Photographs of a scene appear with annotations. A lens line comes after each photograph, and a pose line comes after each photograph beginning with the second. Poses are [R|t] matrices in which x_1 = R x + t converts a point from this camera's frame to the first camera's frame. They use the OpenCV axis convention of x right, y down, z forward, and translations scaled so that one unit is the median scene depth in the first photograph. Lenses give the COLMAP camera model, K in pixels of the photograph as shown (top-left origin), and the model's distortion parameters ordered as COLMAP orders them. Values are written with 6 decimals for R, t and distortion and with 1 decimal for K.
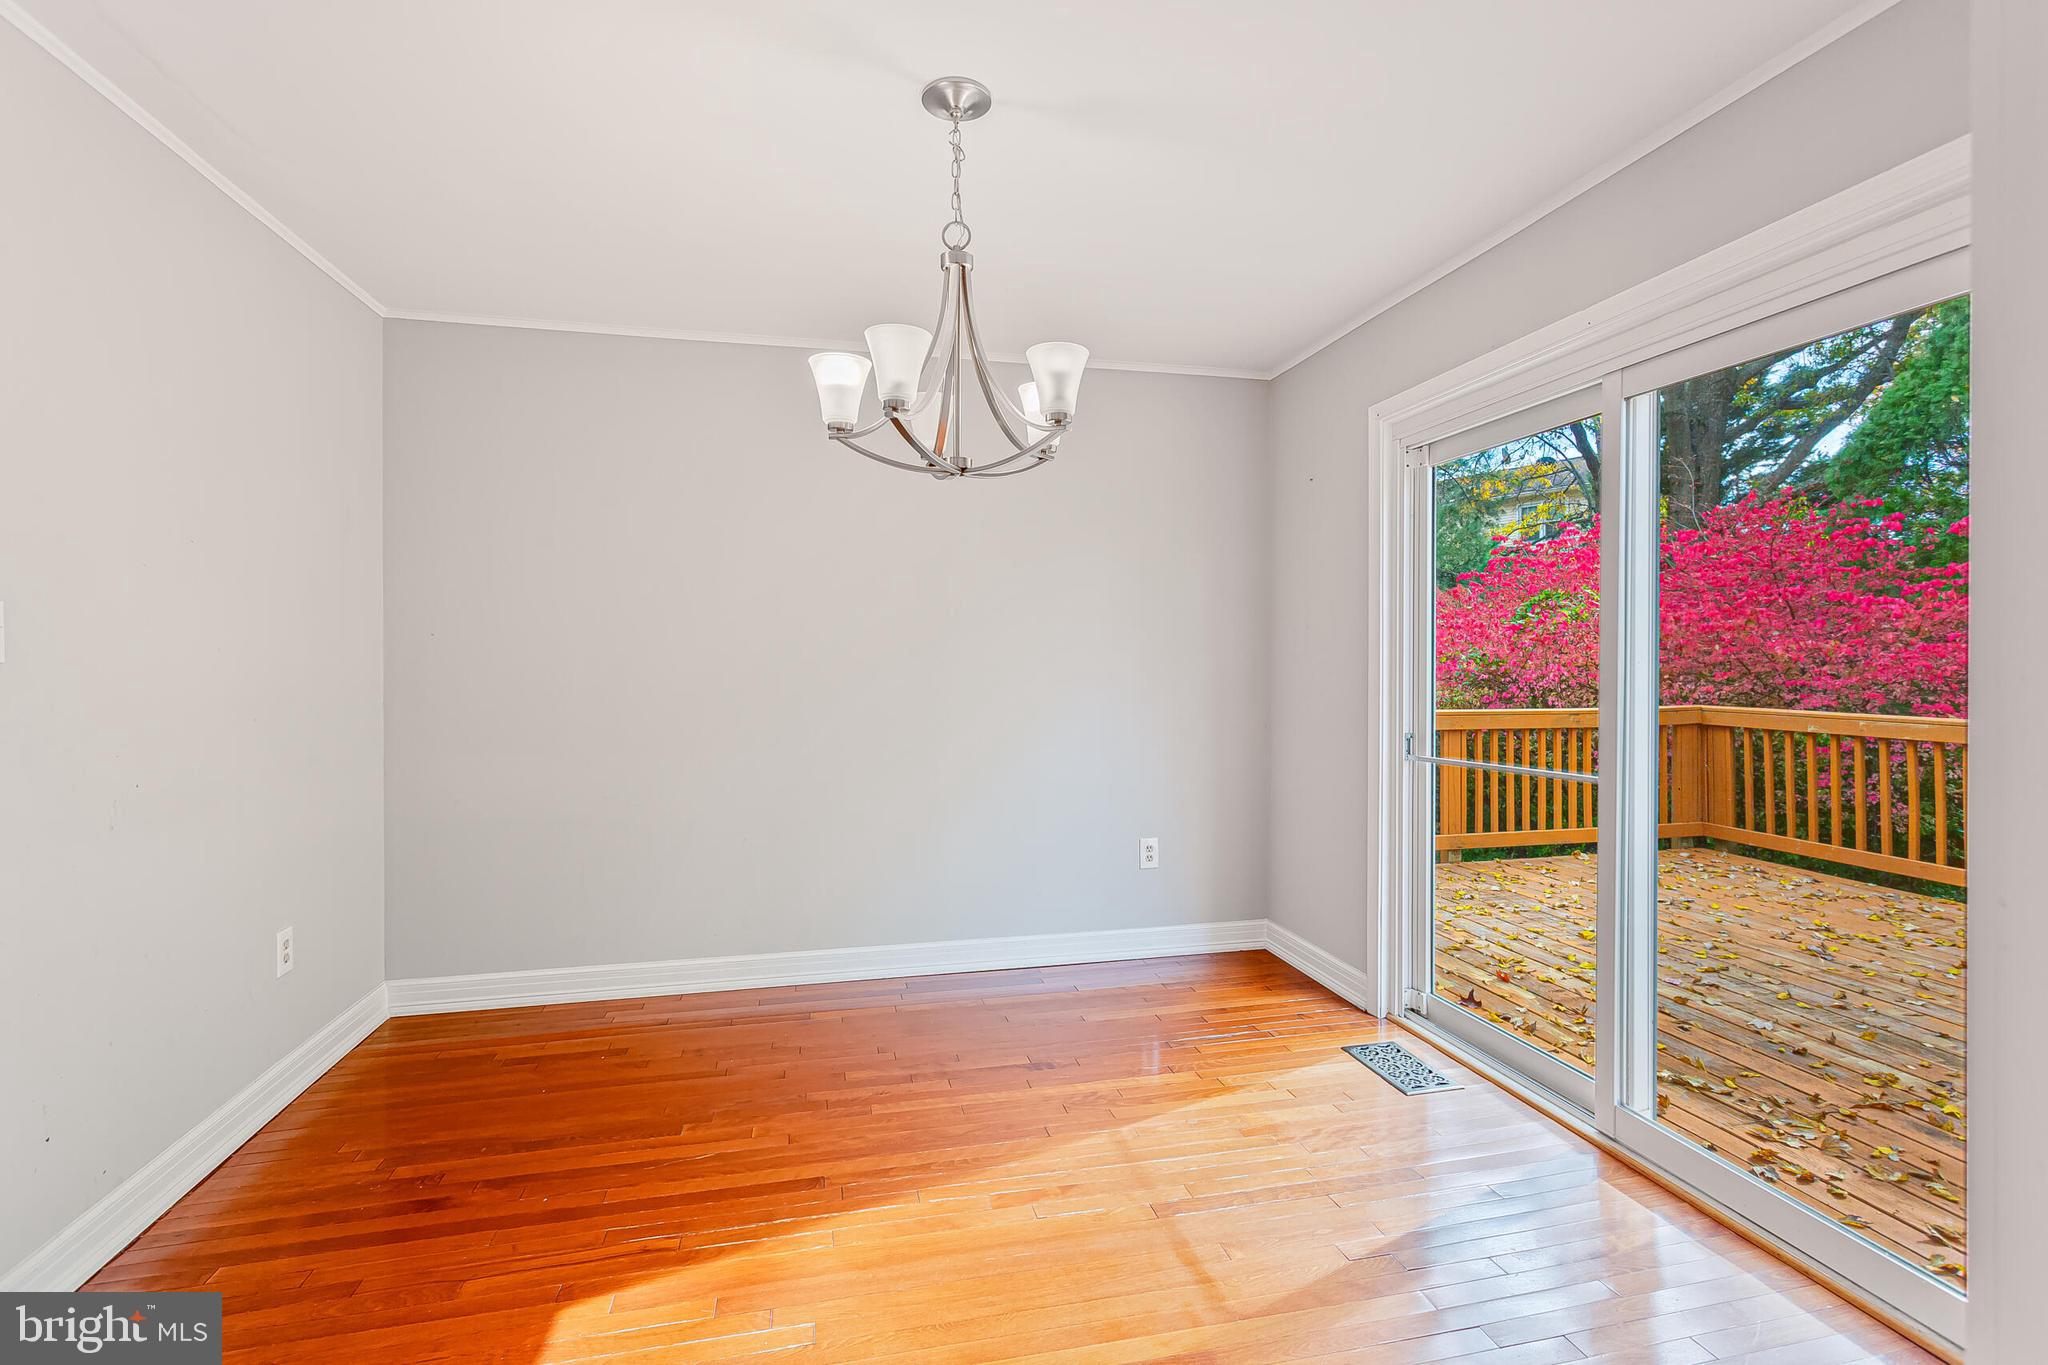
lens RADIAL K [[964.6, 0, 1032.3], [0, 964.6, 661.8], [0, 0, 1]] dist [0.002050, 0.002079]
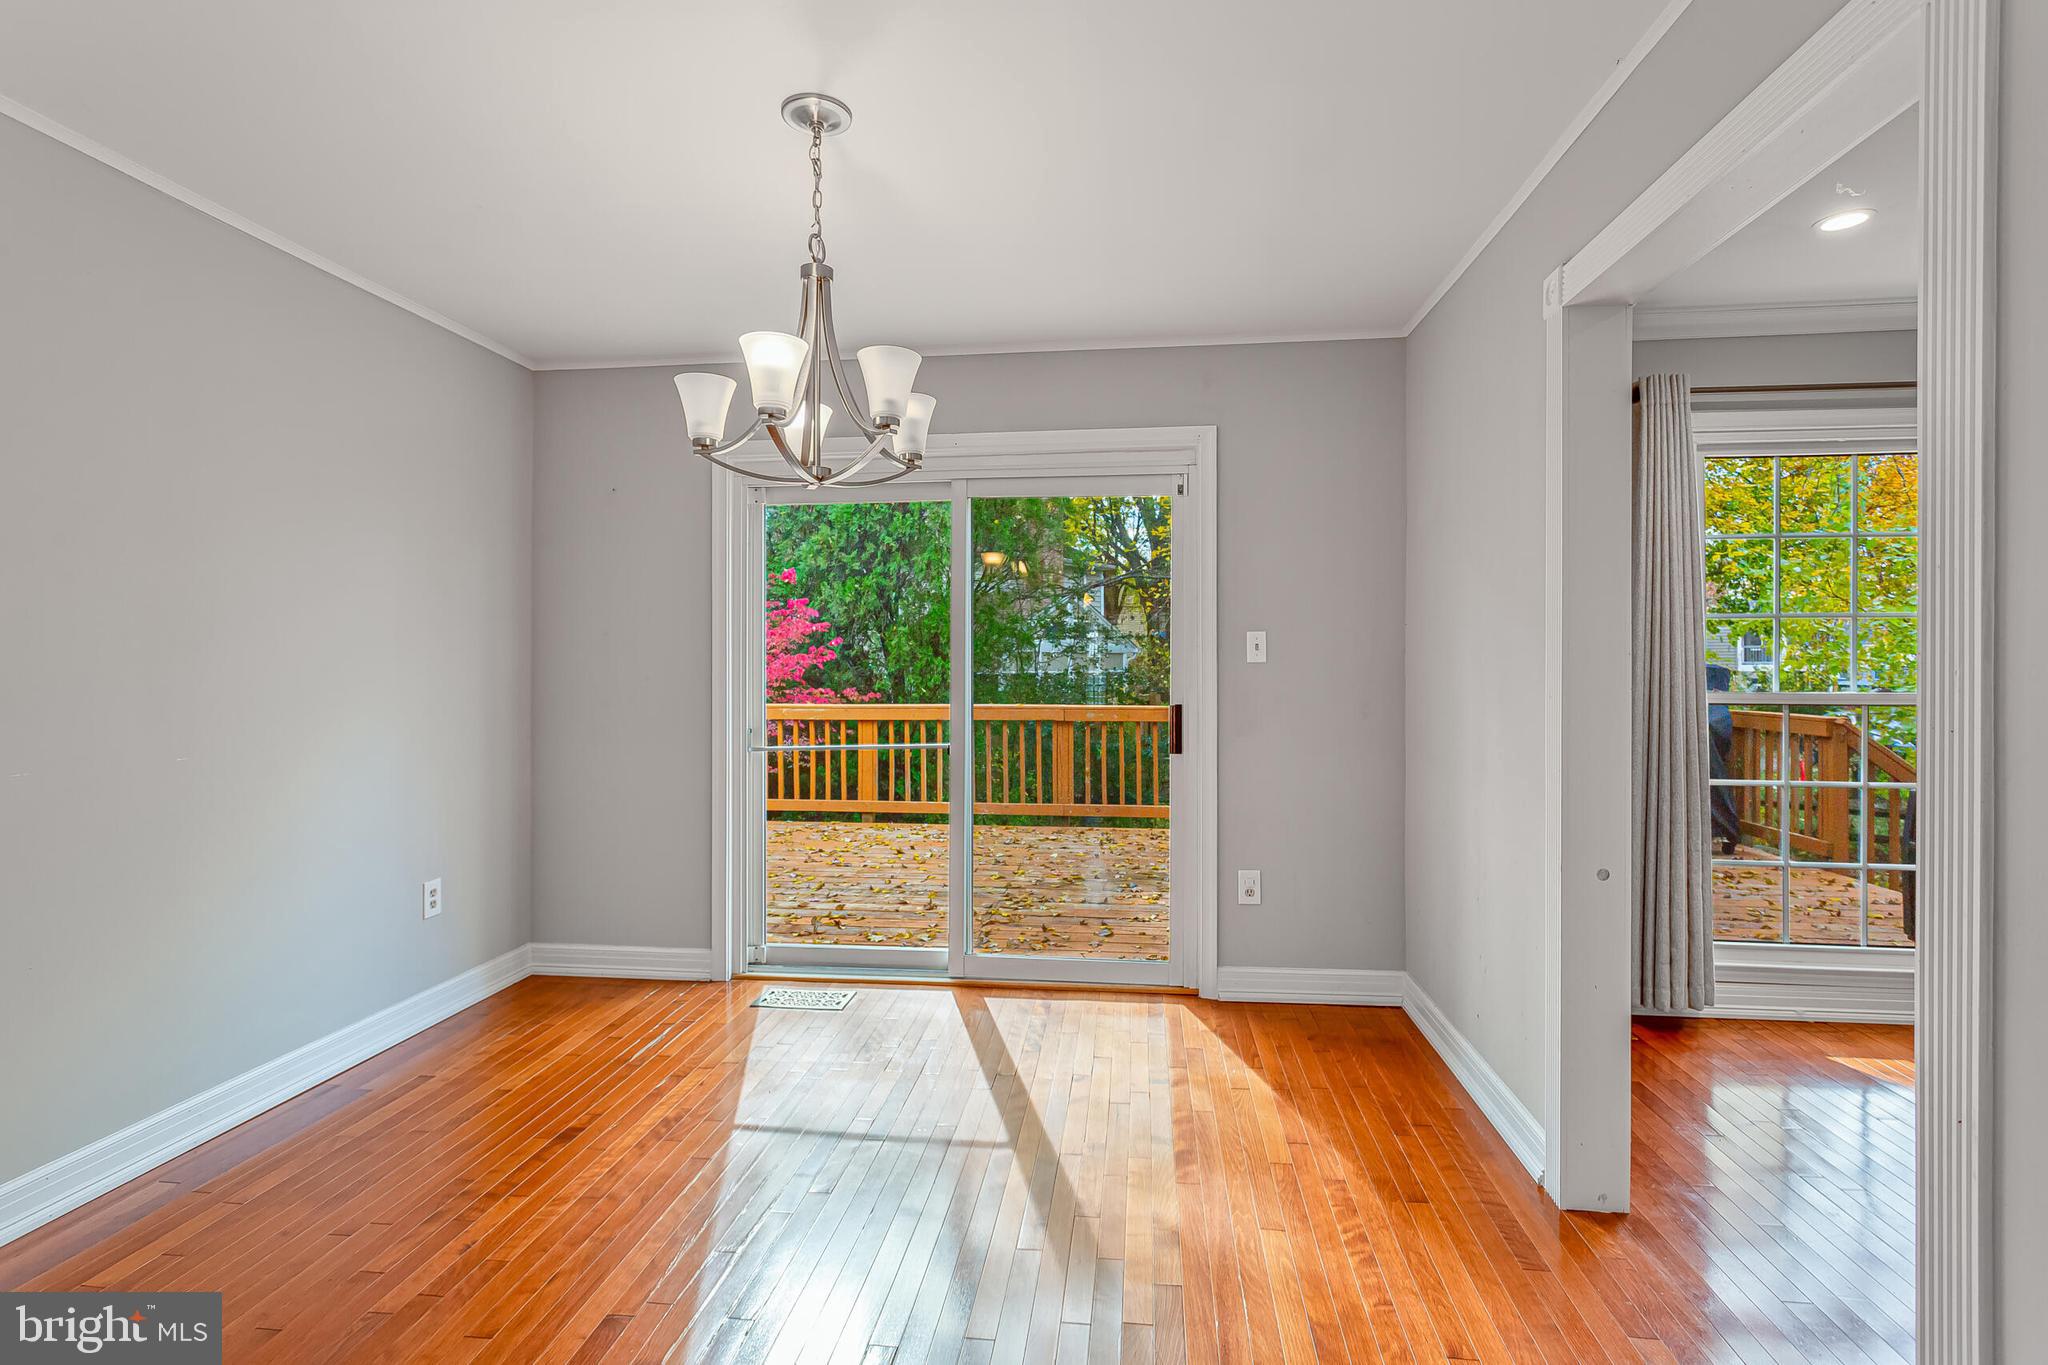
lens RADIAL K [[964.6, 0, 1032.3], [0, 964.6, 661.8], [0, 0, 1]] dist [0.002050, 0.002079]
pose [[0.318227, 0.010849, 0.947953, -0.703344], [-0.005007, 0.999940, -0.009763, -0.001672], [-0.948001, -0.001639, 0.318262, 0.331864]]
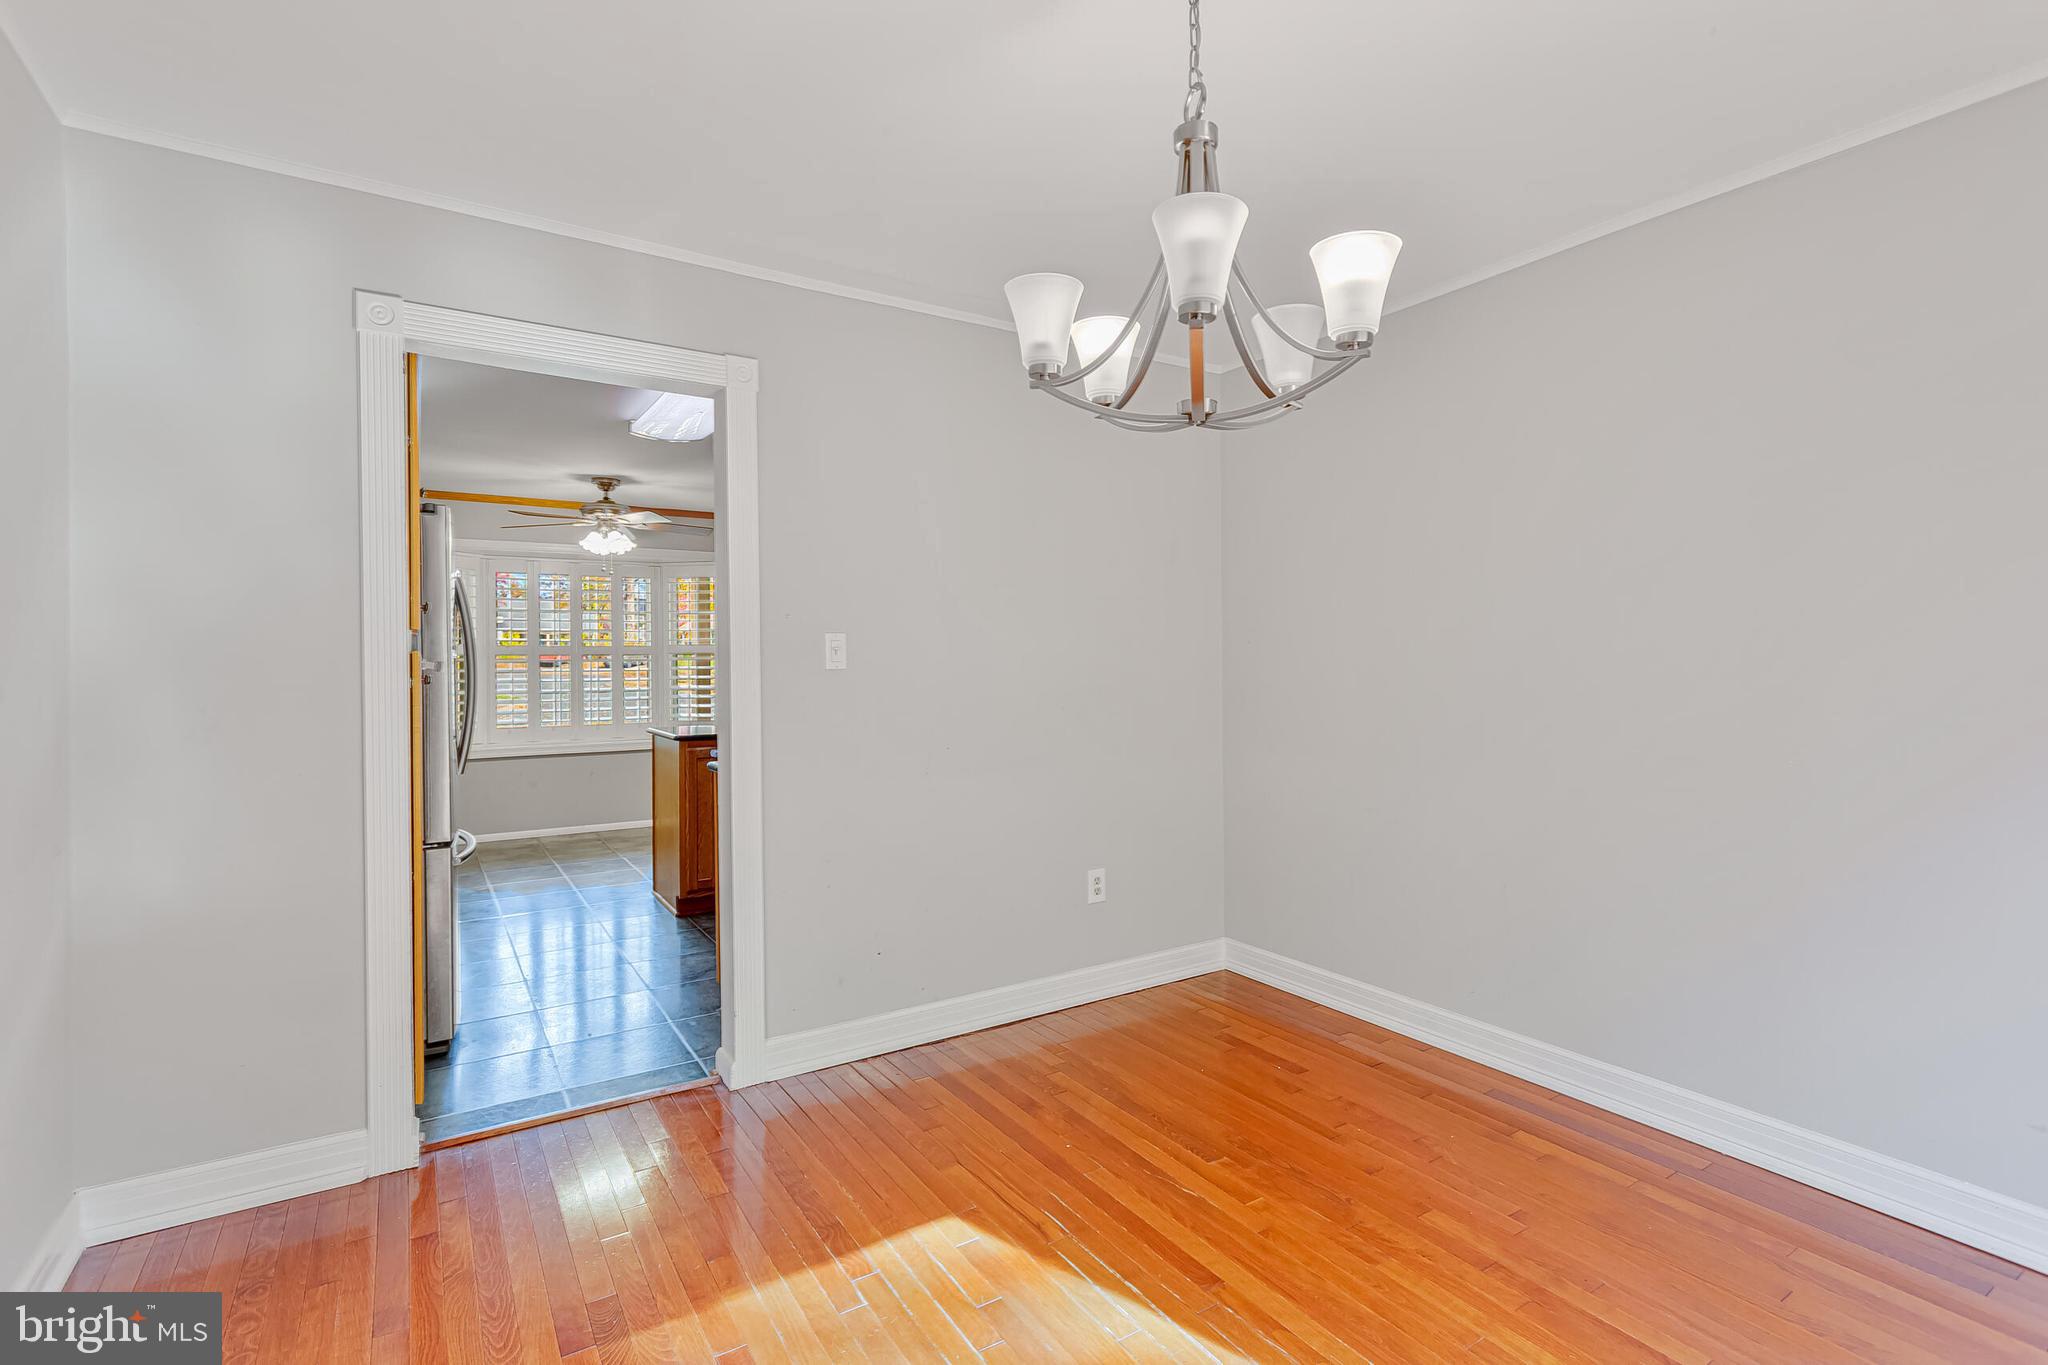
lens RADIAL K [[959.6, 0, 996.9], [0, 959.6, 683.1], [0, 0, 1]] dist [0.000494, 0.000319]
pose [[0.321268, 0.010443, -0.946931, 0.390202], [0.001625, 0.999932, 0.011579, 0.015095], [0.946987, -0.005259, 0.321229, 0.453862]]
